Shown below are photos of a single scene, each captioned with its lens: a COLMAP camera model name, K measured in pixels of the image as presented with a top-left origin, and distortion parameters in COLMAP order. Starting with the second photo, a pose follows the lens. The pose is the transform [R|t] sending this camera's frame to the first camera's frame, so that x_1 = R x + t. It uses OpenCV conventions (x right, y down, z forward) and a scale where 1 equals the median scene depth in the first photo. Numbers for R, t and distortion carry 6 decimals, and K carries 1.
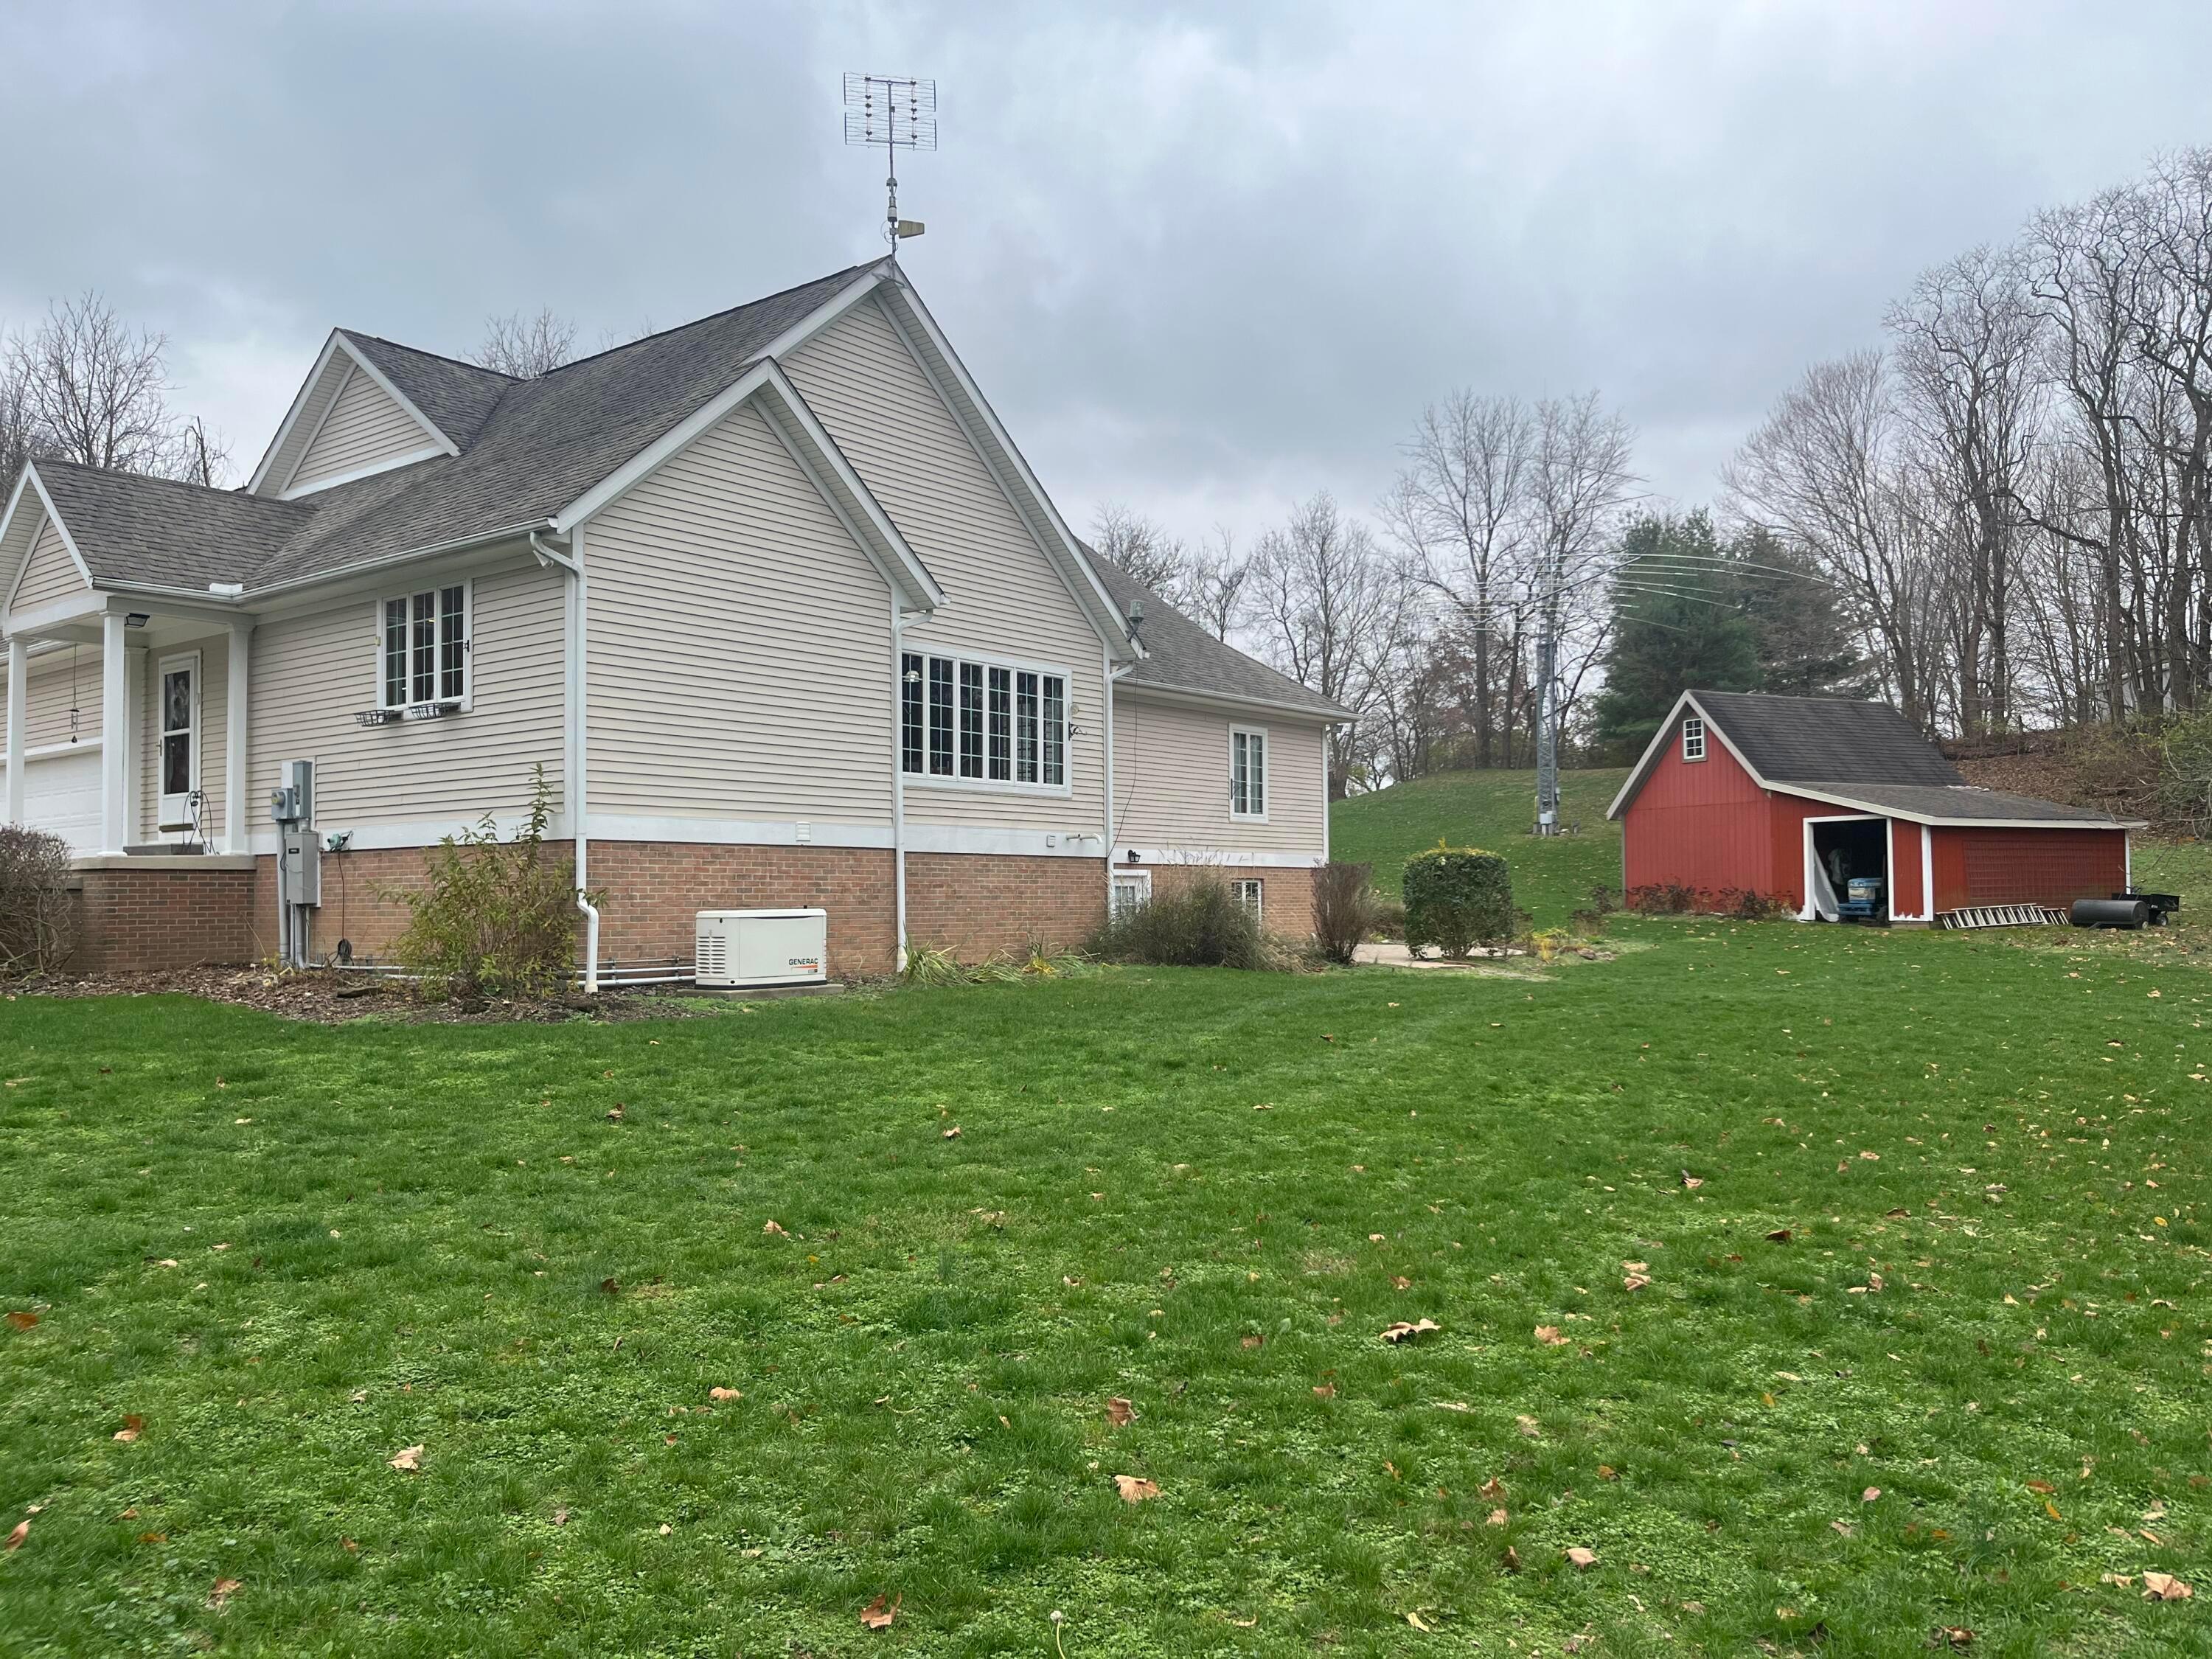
lens RADIAL K [[1685.9, 0, 1106.0], [0, 1685.9, 829.5], [0, 0, 1]] dist [0.066941, -0.089159]
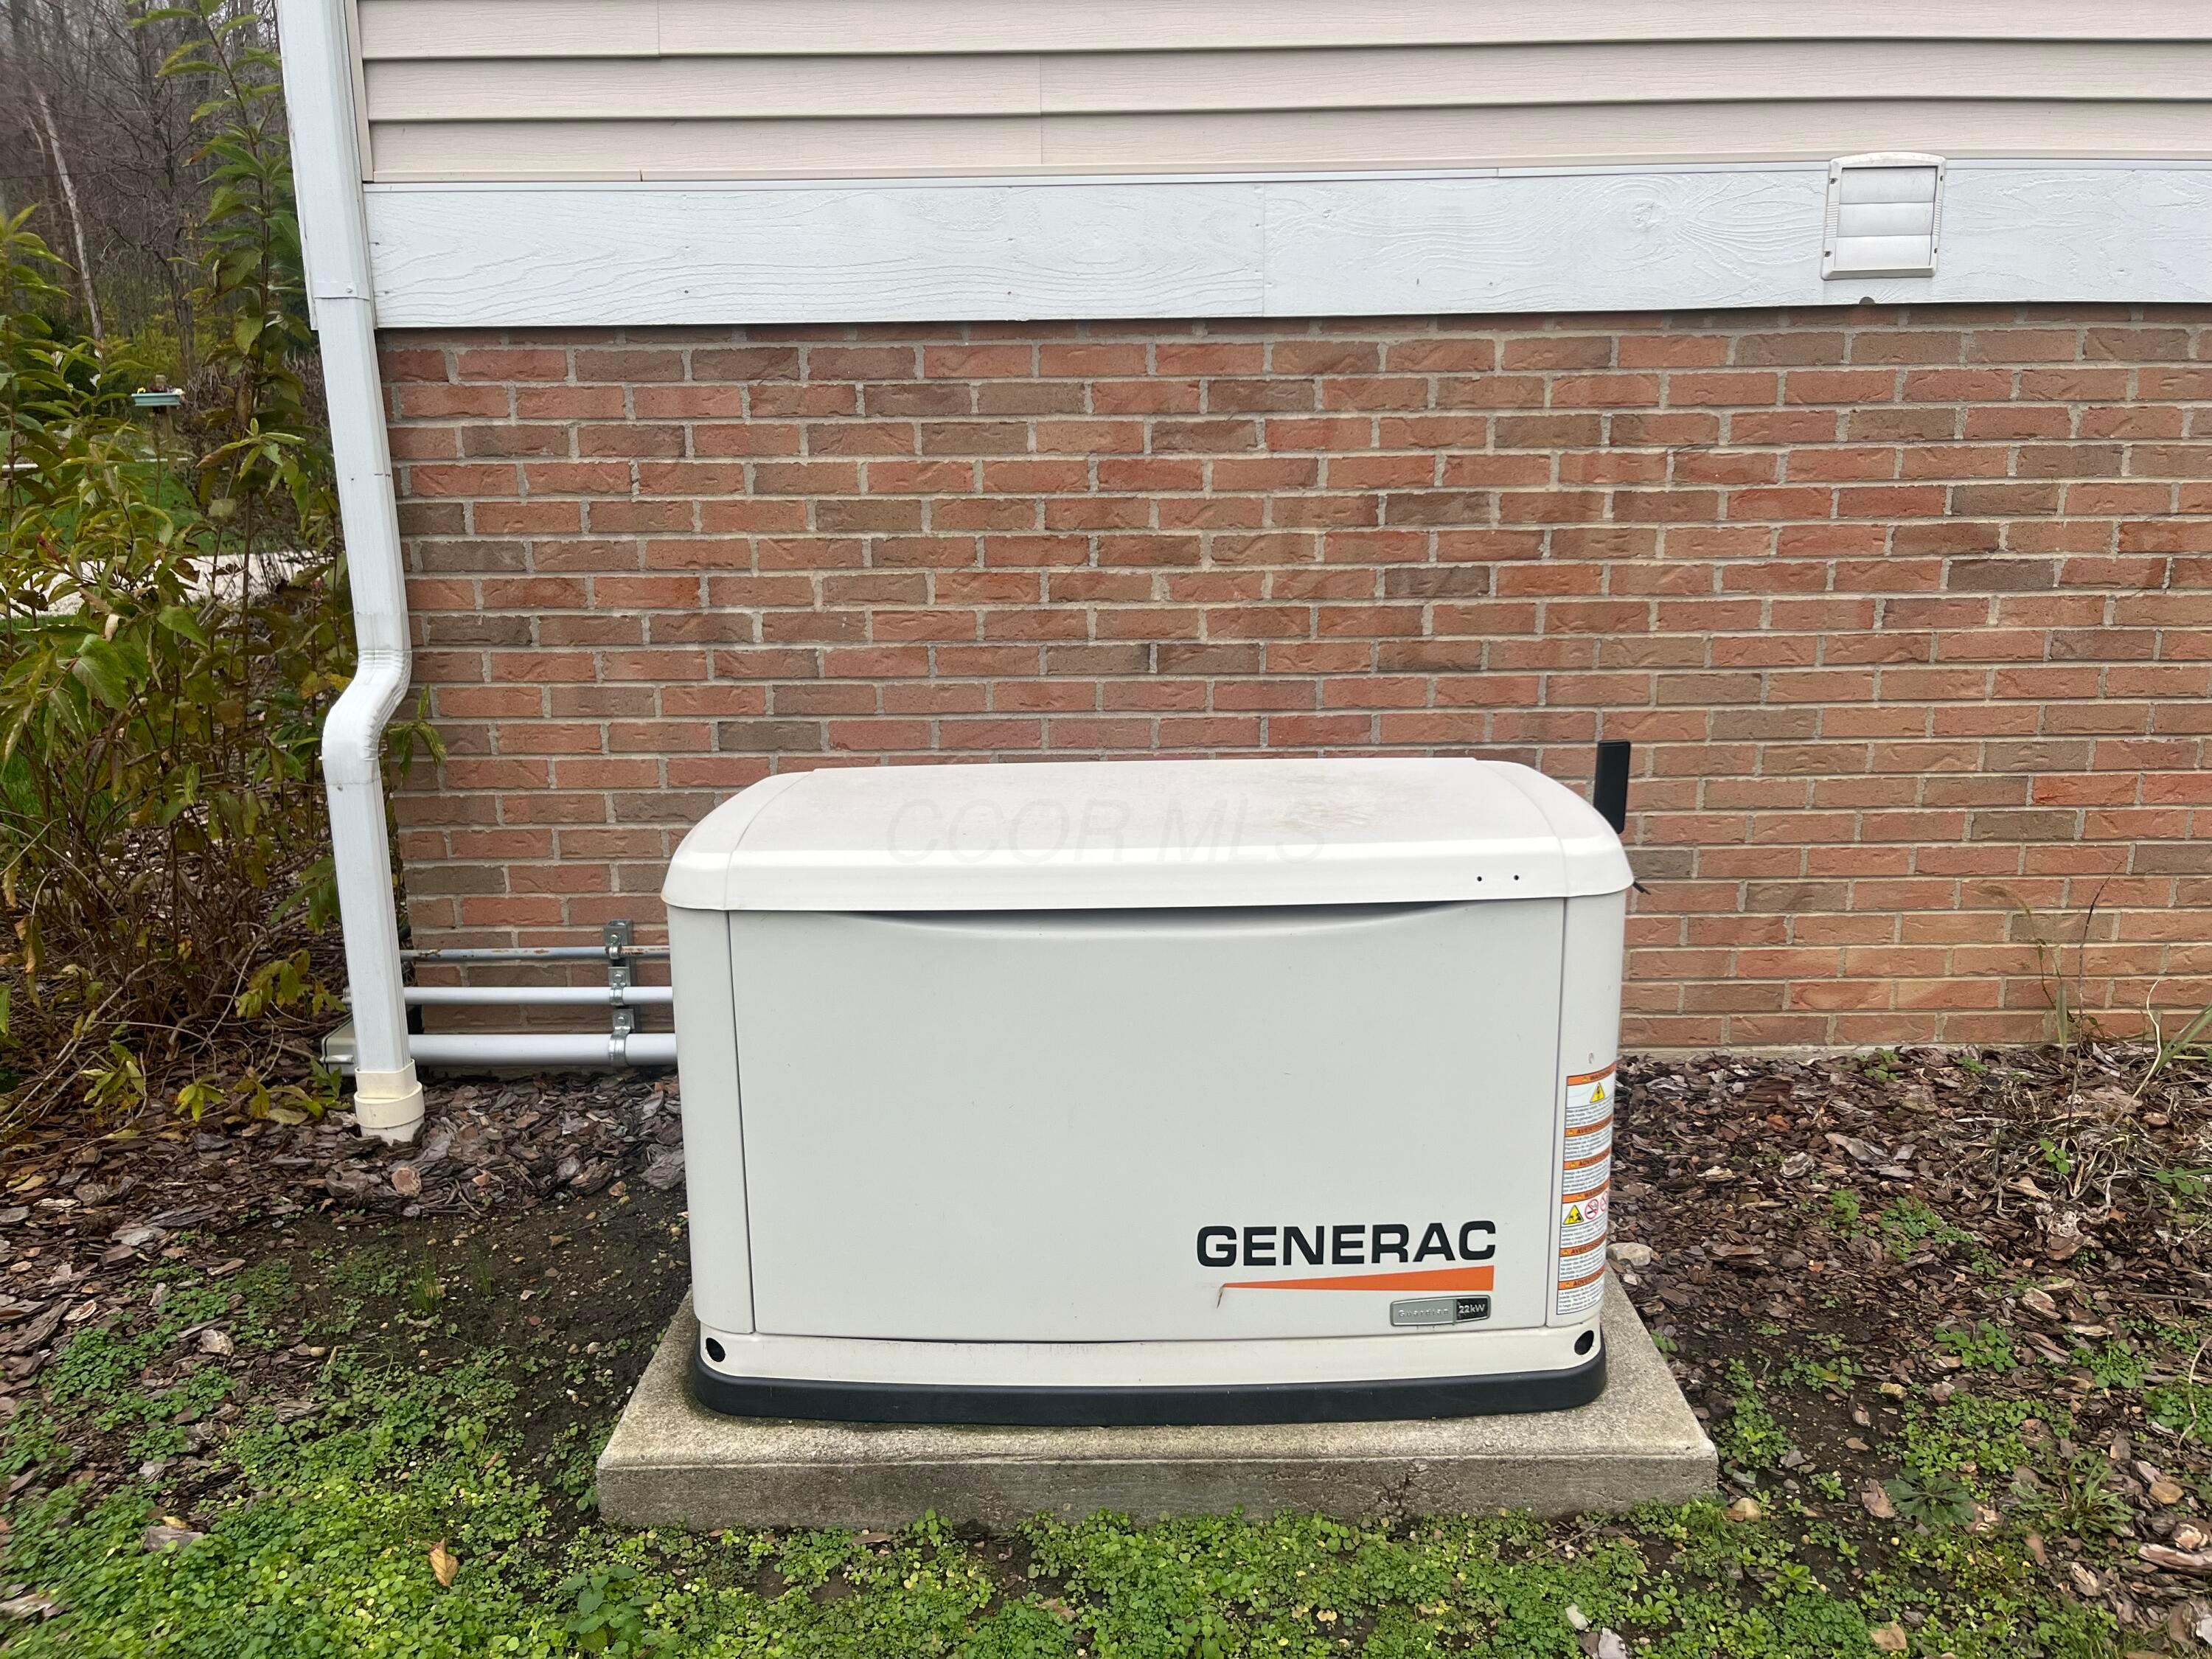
lens RADIAL K [[1685.9, 0, 1106.0], [0, 1685.9, 829.5], [0, 0, 1]] dist [0.066941, -0.089159]
pose [[0.611198, 0.159911, -0.775155, -0.076643], [0.044127, 0.970969, 0.235100, 0.014513], [0.790246, -0.177898, 0.586398, 0.722436]]
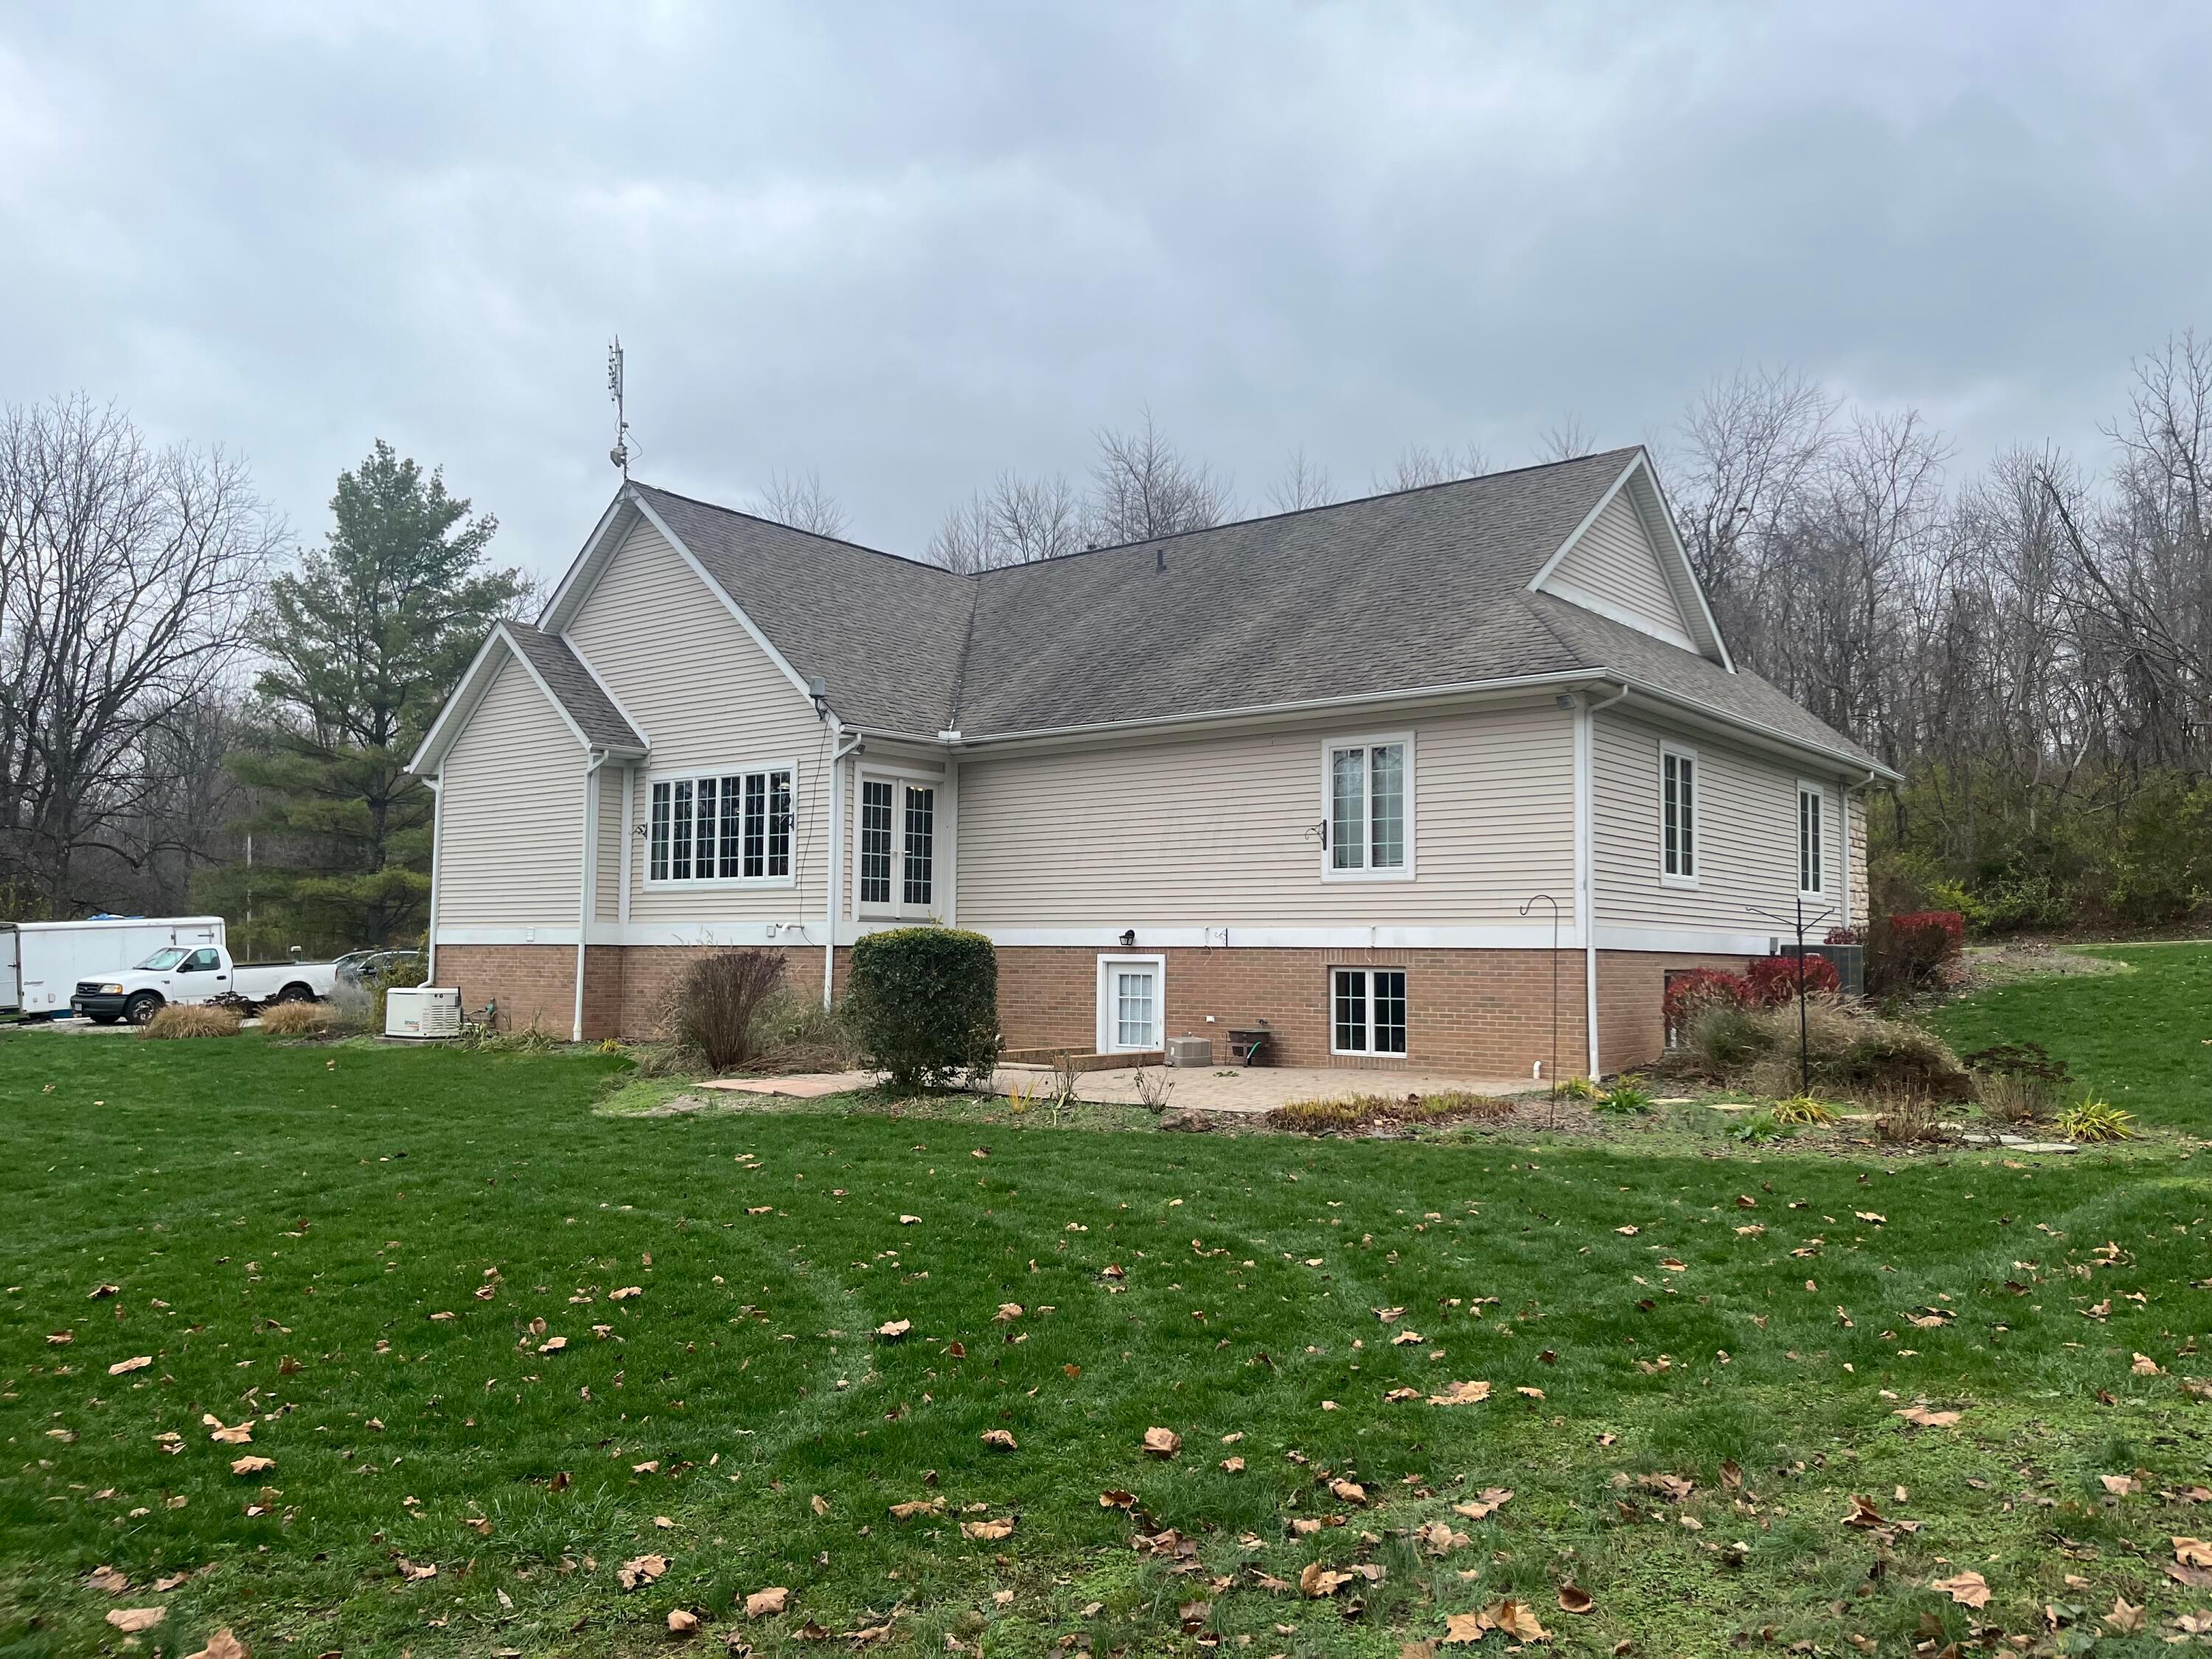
lens RADIAL K [[1685.9, 0, 1106.0], [0, 1685.9, 829.5], [0, 0, 1]] dist [0.066941, -0.089159]
pose [[-0.012097, -0.070111, -0.997466, 1.079509], [0.035594, 0.996876, -0.070502, 0.027203], [0.999293, -0.036357, -0.009563, 1.302067]]
